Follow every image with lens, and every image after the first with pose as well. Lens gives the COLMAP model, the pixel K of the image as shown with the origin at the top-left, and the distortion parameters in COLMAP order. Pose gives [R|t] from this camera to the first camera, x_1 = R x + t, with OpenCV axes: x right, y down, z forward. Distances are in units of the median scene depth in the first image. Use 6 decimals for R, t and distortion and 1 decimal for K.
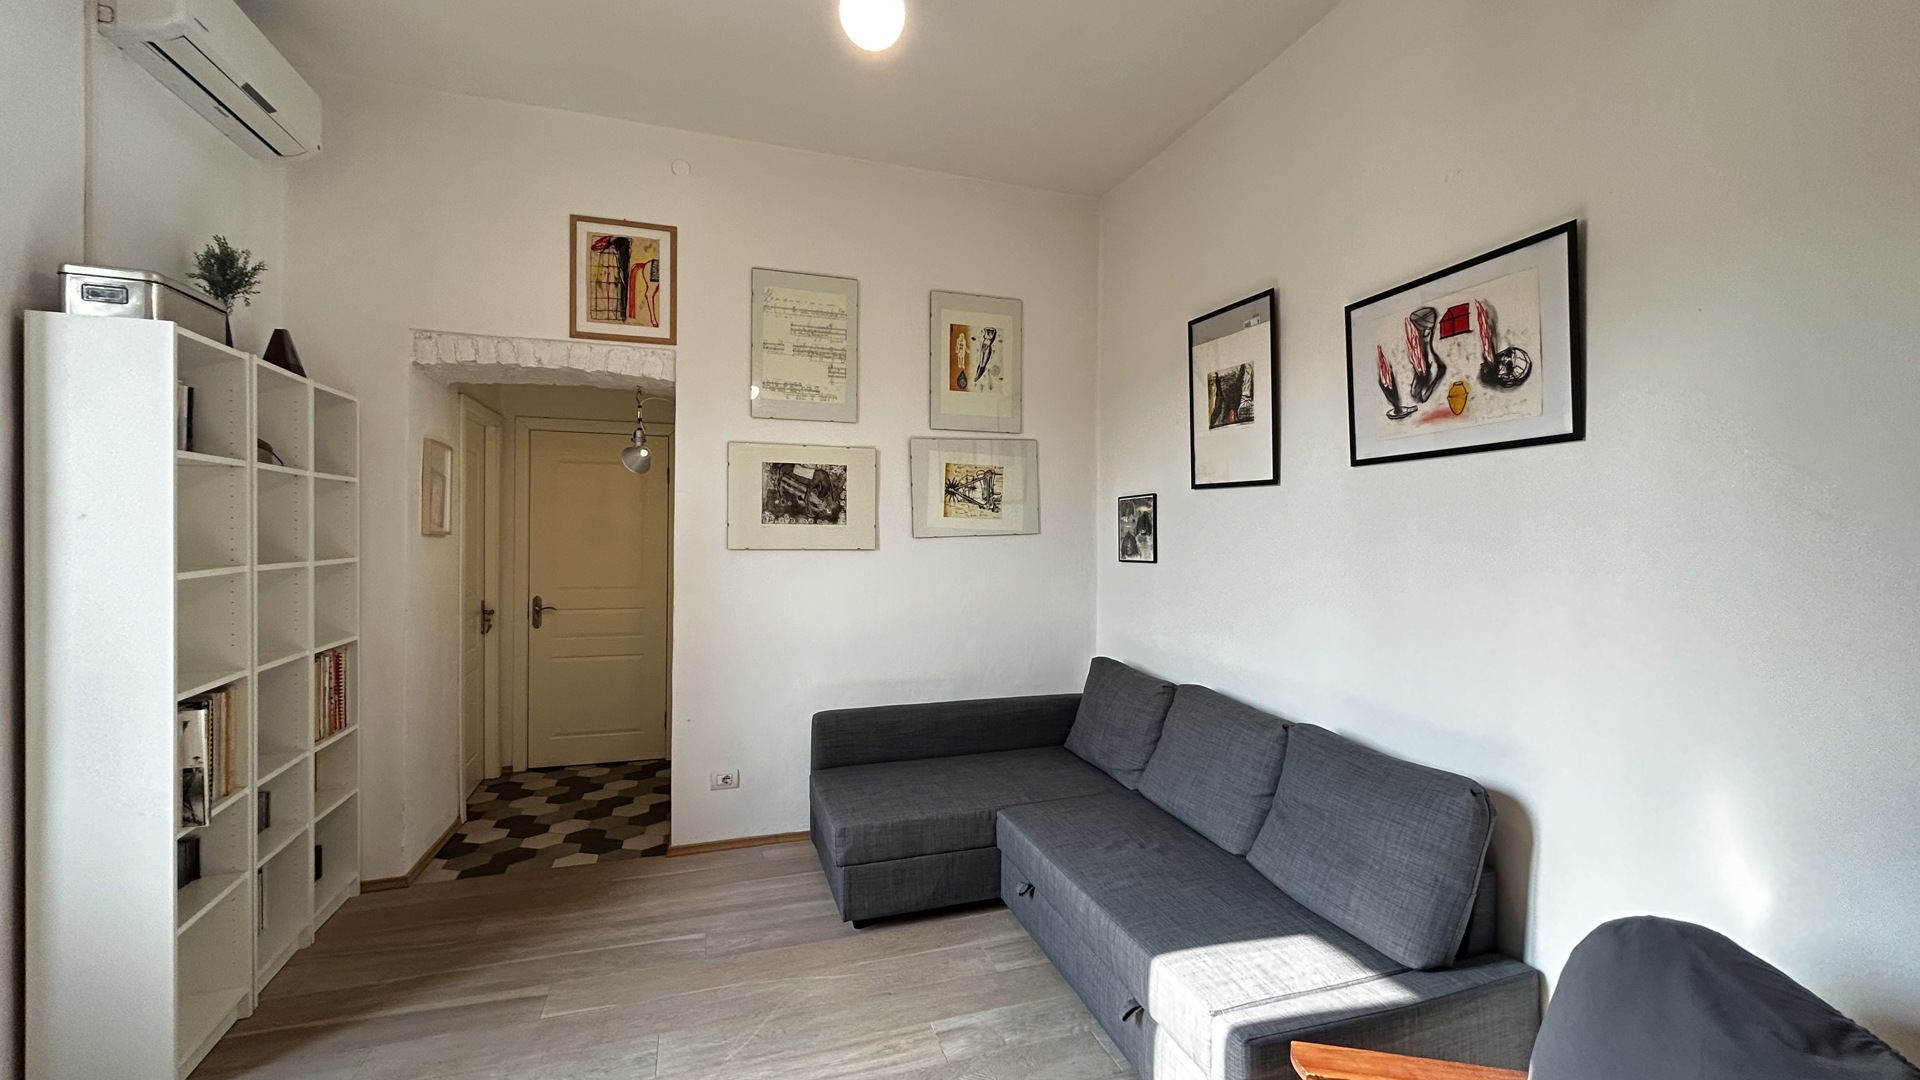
lens RADIAL K [[775.2, 0, 961.8], [0, 775.2, 535.3], [0, 0, 1]] dist [-0.001253, 0.000288]
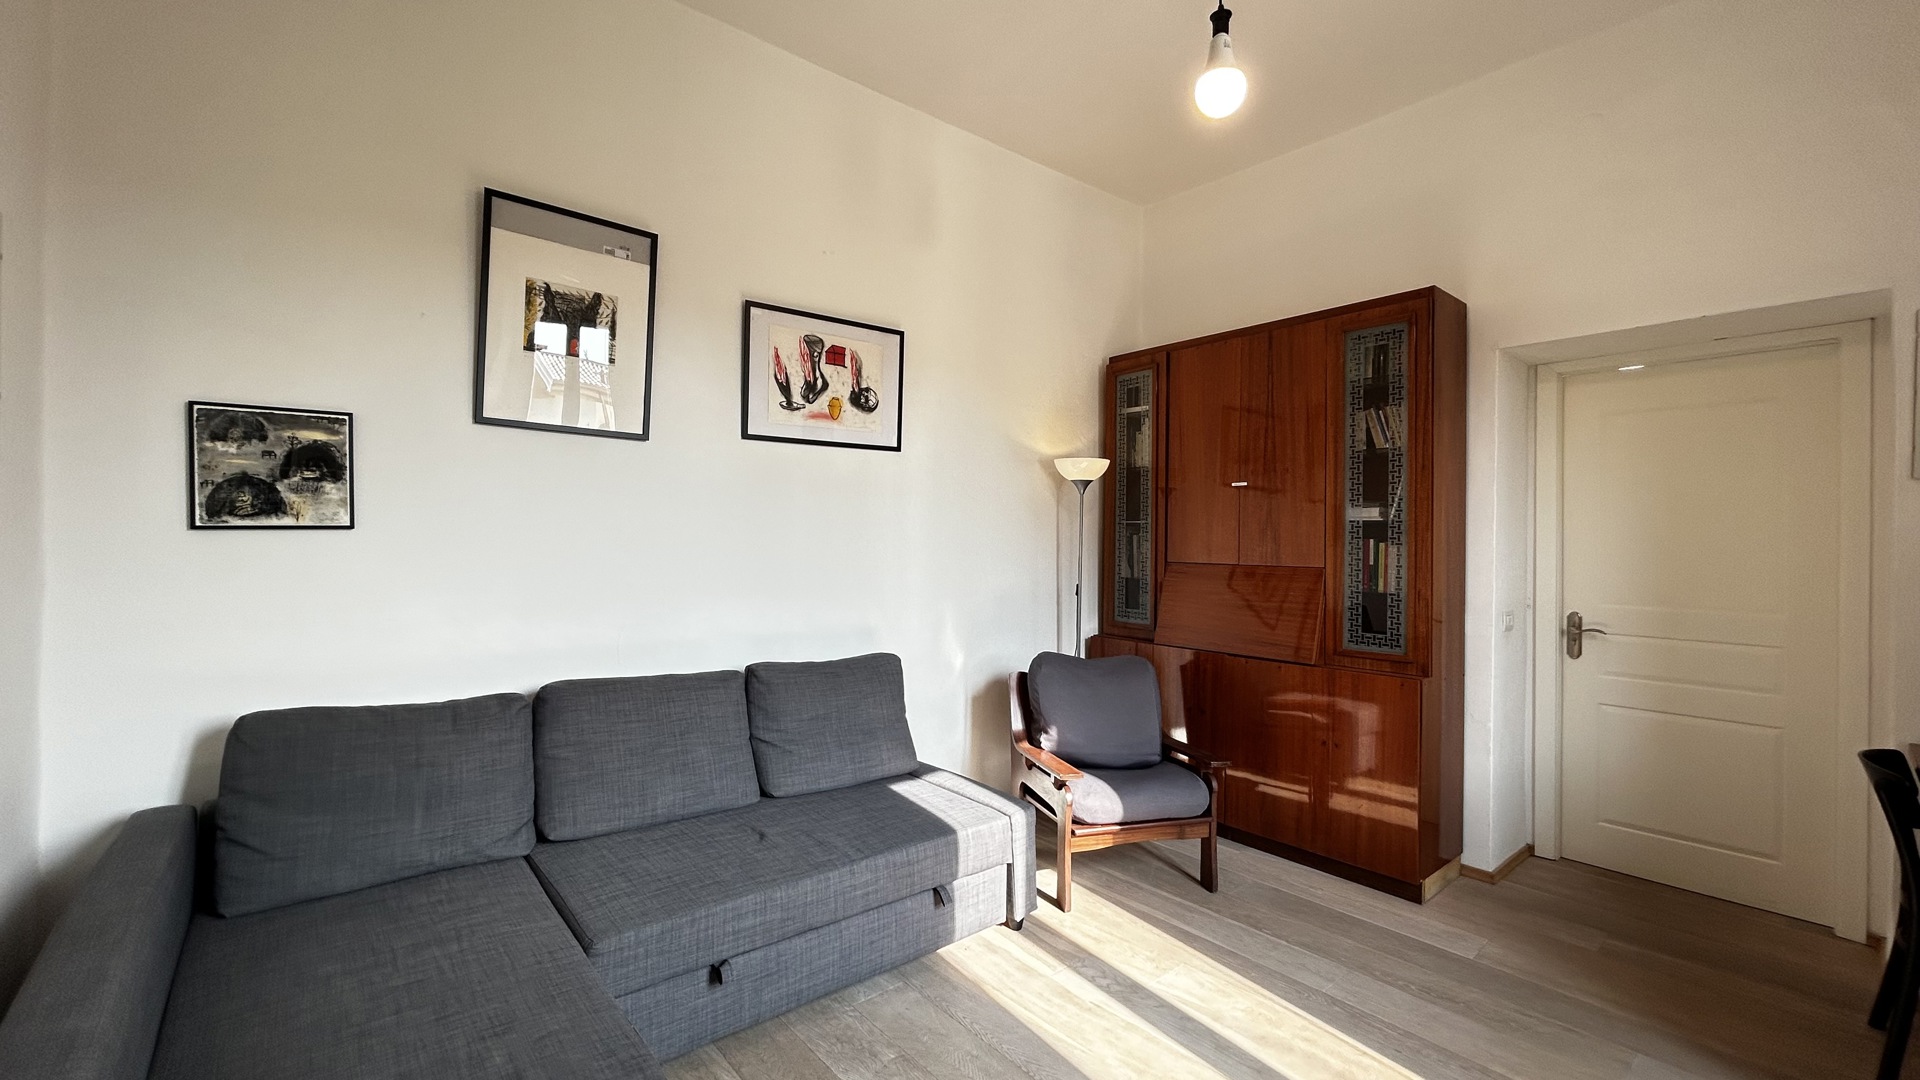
lens RADIAL K [[775.2, 0, 965.5], [0, 775.2, 534.6], [0, 0, 1]] dist [-0.001253, 0.000288]
pose [[-0.379533, -0.004722, 0.925166, -0.768643], [-0.007483, 0.999970, 0.002035, 0.055465], [-0.925148, -0.006151, -0.379557, 1.238769]]
